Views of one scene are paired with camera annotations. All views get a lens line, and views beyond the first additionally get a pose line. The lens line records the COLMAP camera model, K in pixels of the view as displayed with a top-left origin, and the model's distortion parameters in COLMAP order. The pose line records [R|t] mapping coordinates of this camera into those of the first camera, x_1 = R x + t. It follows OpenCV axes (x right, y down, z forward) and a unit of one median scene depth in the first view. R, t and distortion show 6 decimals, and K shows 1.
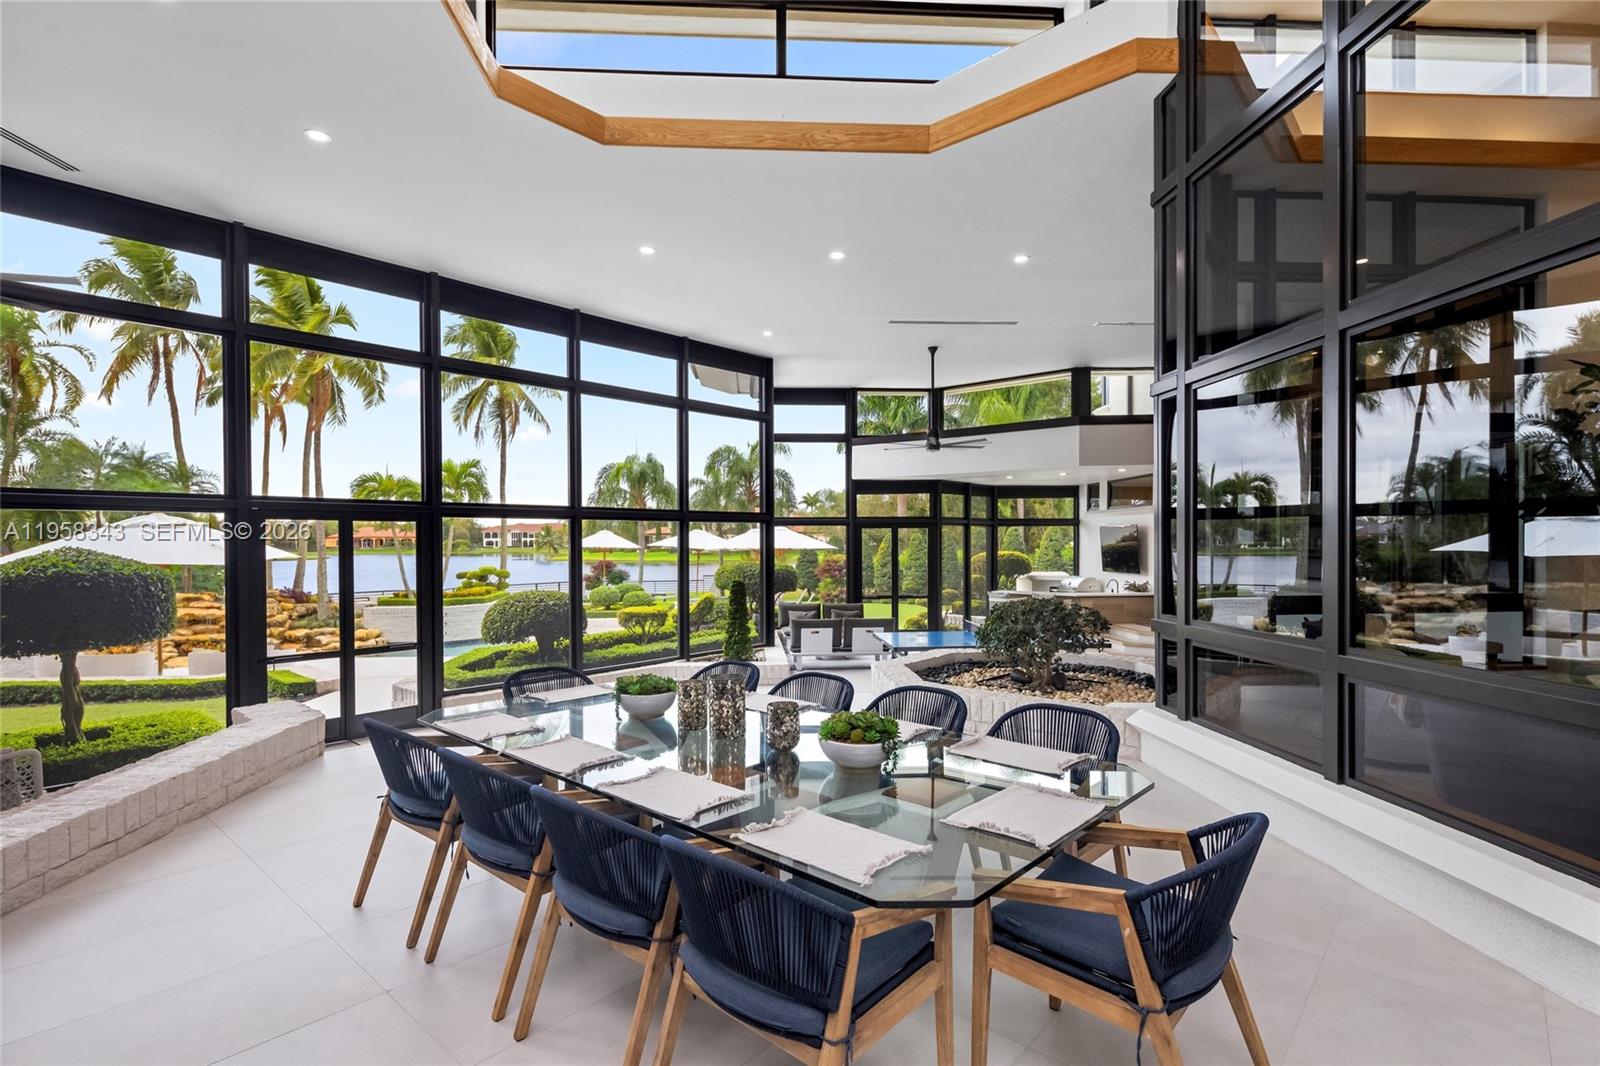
lens RADIAL K [[779.6, 0, 795.2], [0, 779.6, 547.0], [0, 0, 1]] dist [-0.001130, -0.000609]
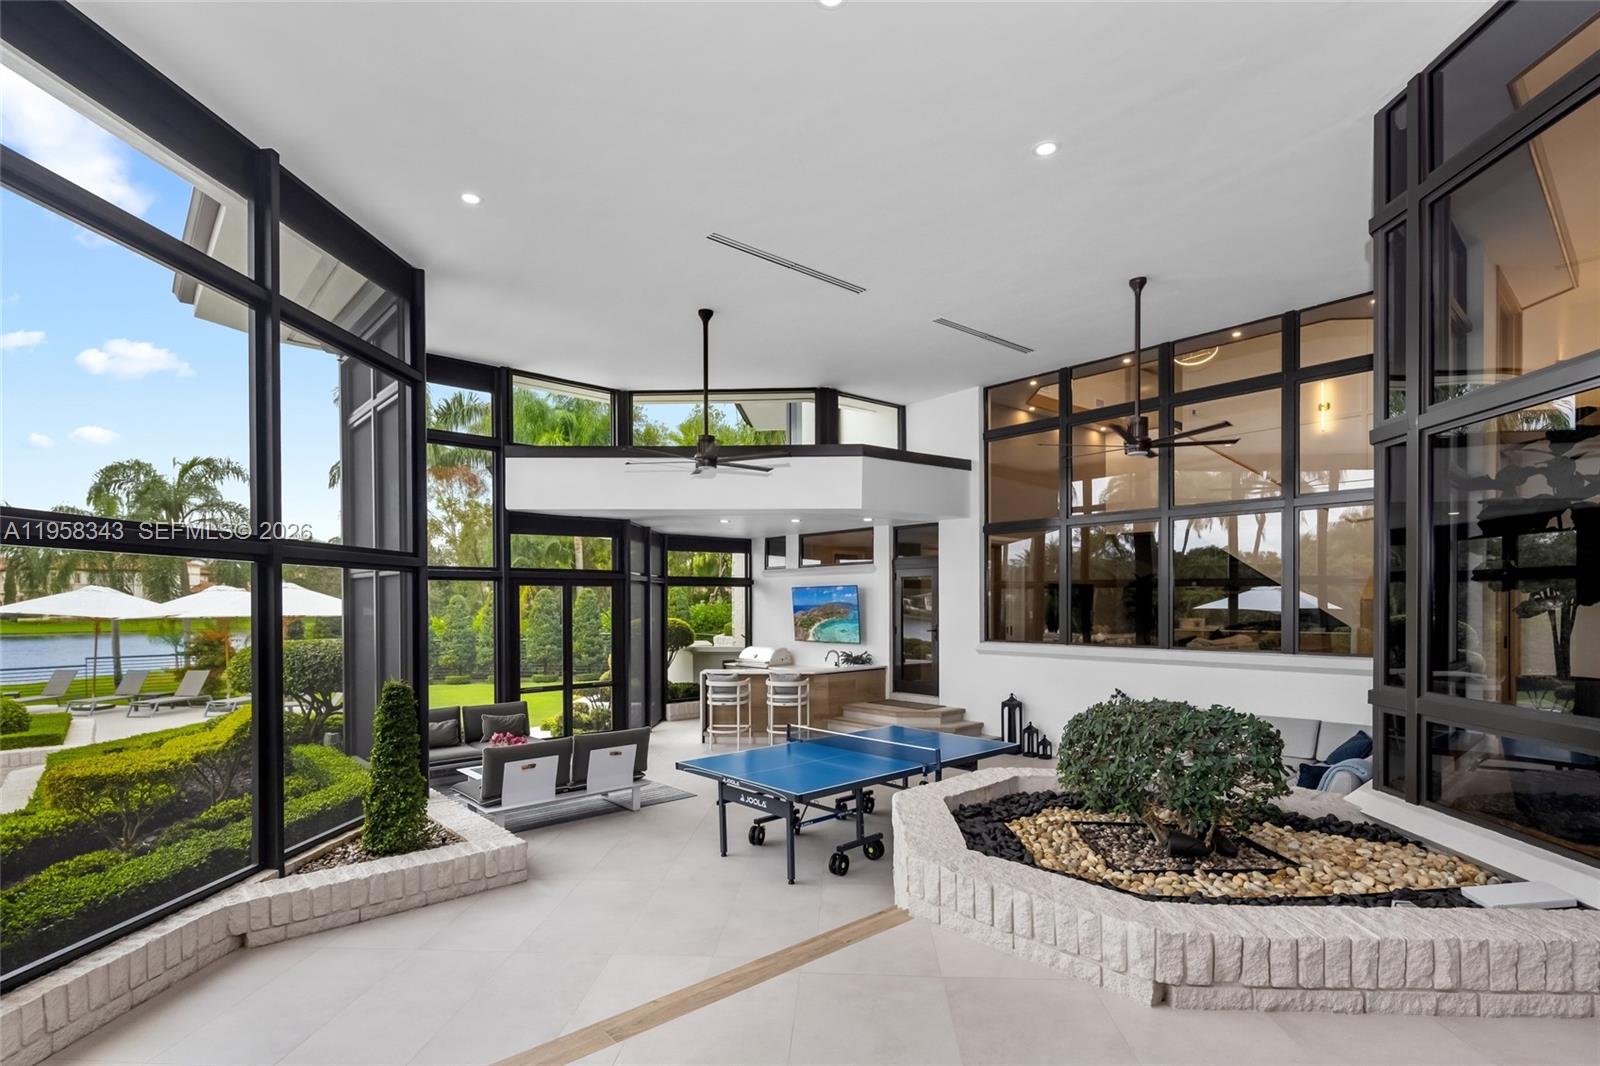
lens RADIAL K [[779.4, 0, 800.9], [0, 779.4, 606.5], [0, 0, 1]] dist [0.000223, -0.000017]
pose [[0.785919, -0.000856, 0.618329, -0.128263], [0.003848, 0.999986, -0.003506, -0.003222], [-0.618318, 0.005134, 0.785911, 0.325701]]
